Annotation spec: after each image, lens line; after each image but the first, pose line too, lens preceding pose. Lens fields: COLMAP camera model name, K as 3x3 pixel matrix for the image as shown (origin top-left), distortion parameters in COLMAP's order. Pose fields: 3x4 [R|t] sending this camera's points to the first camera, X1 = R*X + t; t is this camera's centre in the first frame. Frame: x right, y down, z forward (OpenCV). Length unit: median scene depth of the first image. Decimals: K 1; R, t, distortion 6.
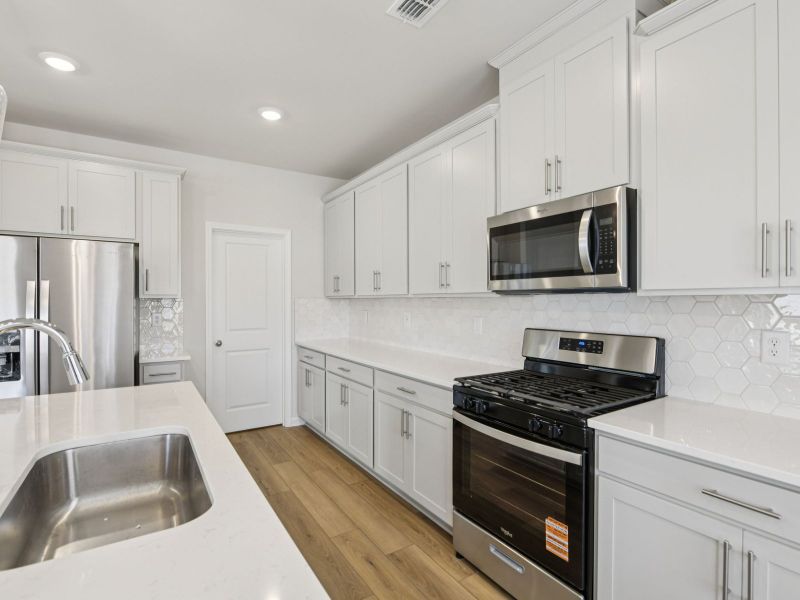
lens RADIAL K [[401.1, 0, 400.0], [0, 401.1, 300.0], [0, 0, 1]] dist [-0.000875, 0.000283]
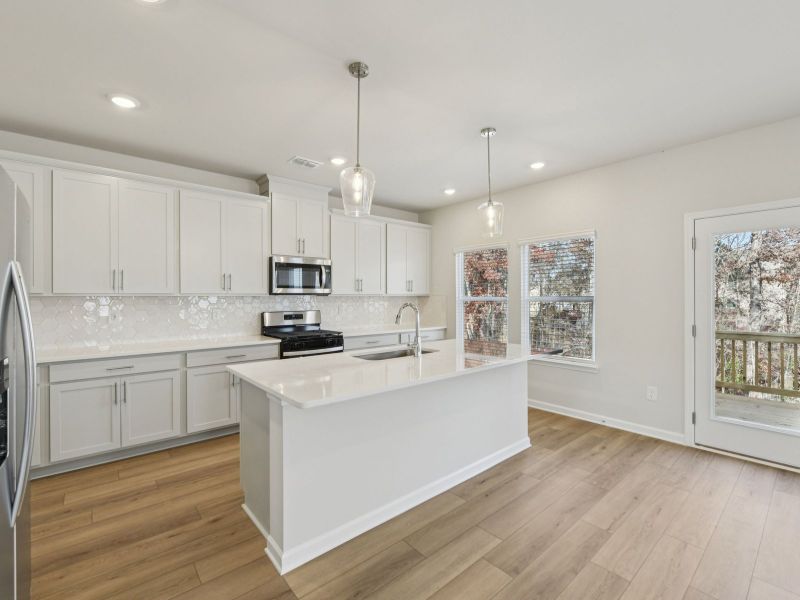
lens RADIAL K [[360.9, 0, 400.0], [0, 360.9, 300.0], [0, 0, 1]] dist [-0.003007, -0.000449]
pose [[-0.141427, -0.007133, 0.989923, -1.521071], [0.002582, 0.999968, 0.007574, -0.000996], [-0.989945, 0.003627, -0.141404, 0.591629]]
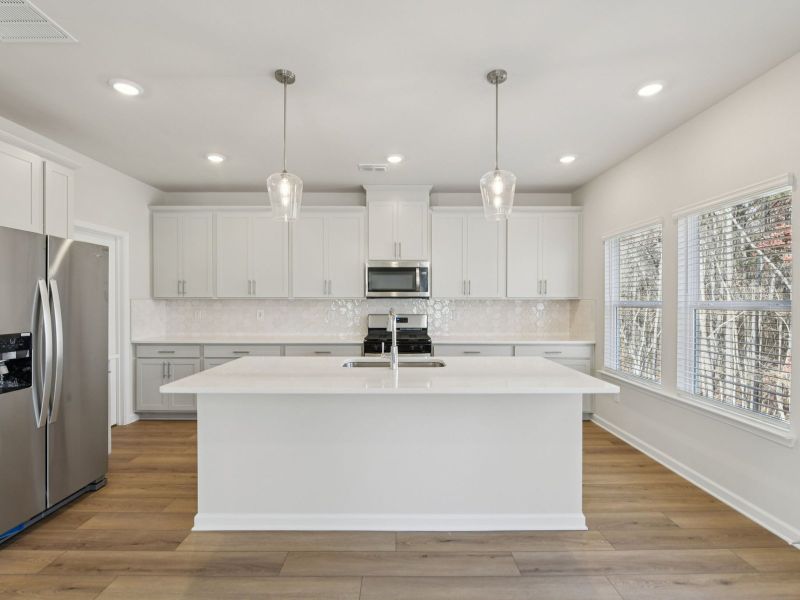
lens RADIAL K [[382.2, 0, 399.8], [0, 382.2, 304.5], [0, 0, 1]] dist [-0.006381, -0.001222]
pose [[0.529627, -0.006440, 0.848206, -1.286221], [-0.001322, 0.999964, 0.008418, 0.000146], [-0.848230, -0.005579, 0.529599, -0.191018]]
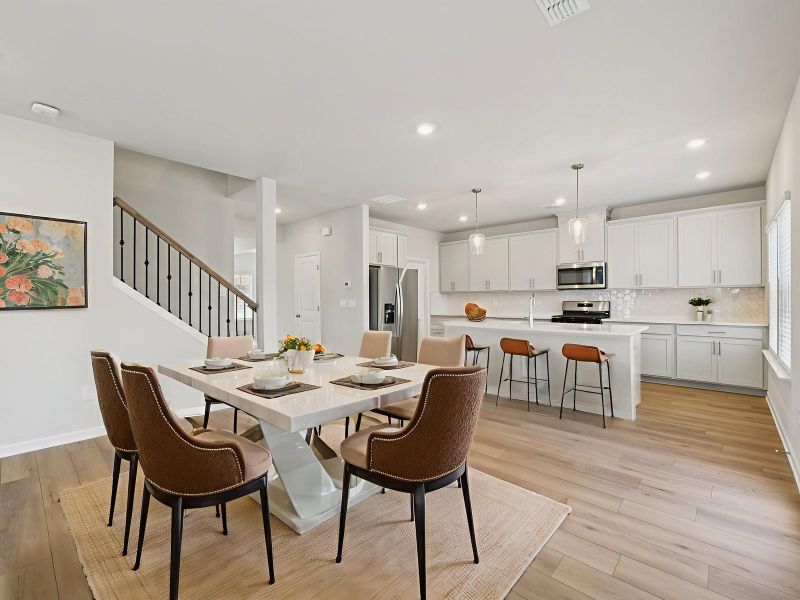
lens RADIAL K [[360.9, 0, 400.0], [0, 360.9, 300.0], [0, 0, 1]] dist [-0.003007, -0.000449]
pose [[0.964684, -0.006978, 0.263319, -1.580393], [0.006531, 0.999975, 0.002571, 0.045682], [-0.263331, -0.000761, 0.964705, -1.290334]]
